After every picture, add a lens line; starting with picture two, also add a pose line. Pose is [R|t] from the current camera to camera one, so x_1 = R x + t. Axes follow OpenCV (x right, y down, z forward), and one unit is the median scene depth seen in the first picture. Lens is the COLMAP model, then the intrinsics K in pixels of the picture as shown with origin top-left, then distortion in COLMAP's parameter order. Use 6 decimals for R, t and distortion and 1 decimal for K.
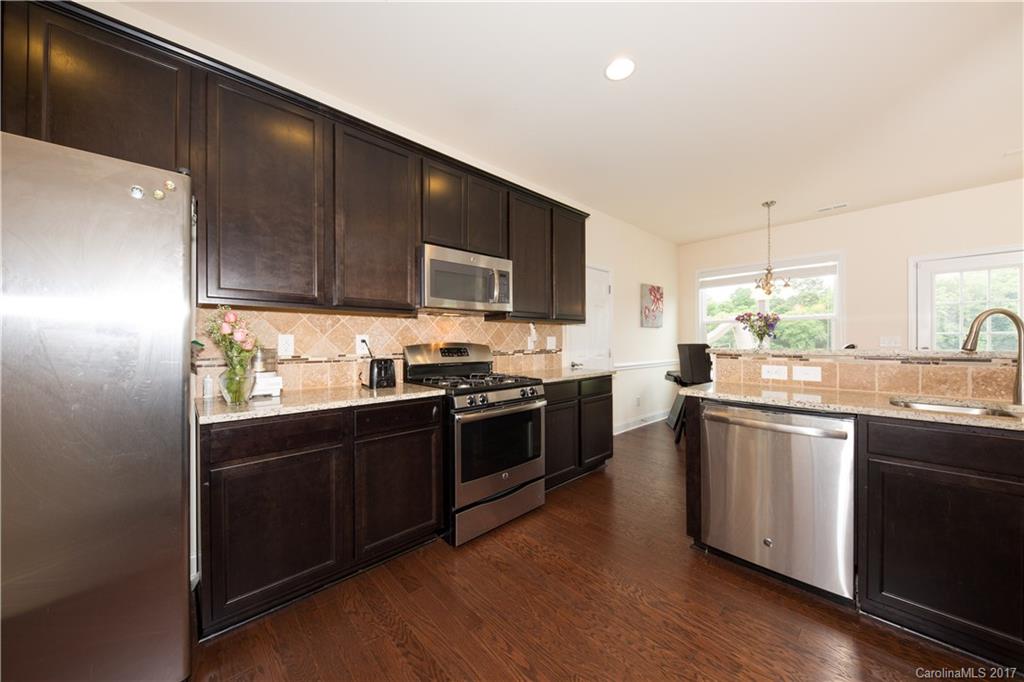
lens RADIAL K [[353.4, 0, 515.8], [0, 353.4, 340.6], [0, 0, 1]] dist [-0.001734, -0.000266]
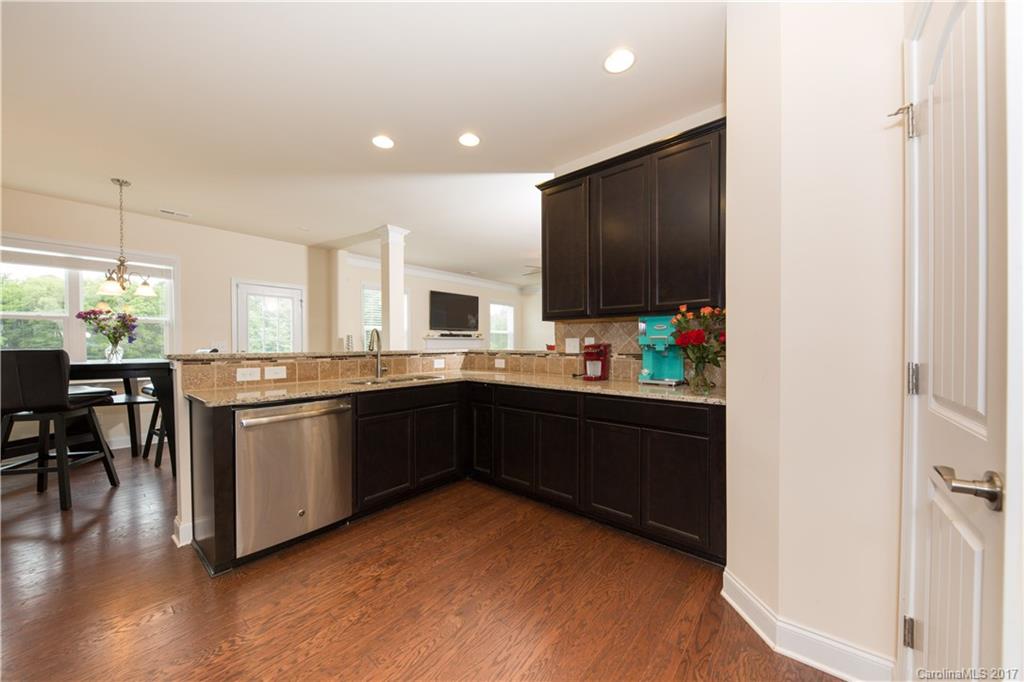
lens RADIAL K [[353.4, 0, 515.8], [0, 353.4, 340.6], [0, 0, 1]] dist [-0.001734, -0.000266]
pose [[-0.120990, 0.015361, 0.992535, -0.433337], [-0.000555, 0.999879, -0.015542, 0.003262], [-0.992654, -0.002431, -0.120967, 0.322346]]
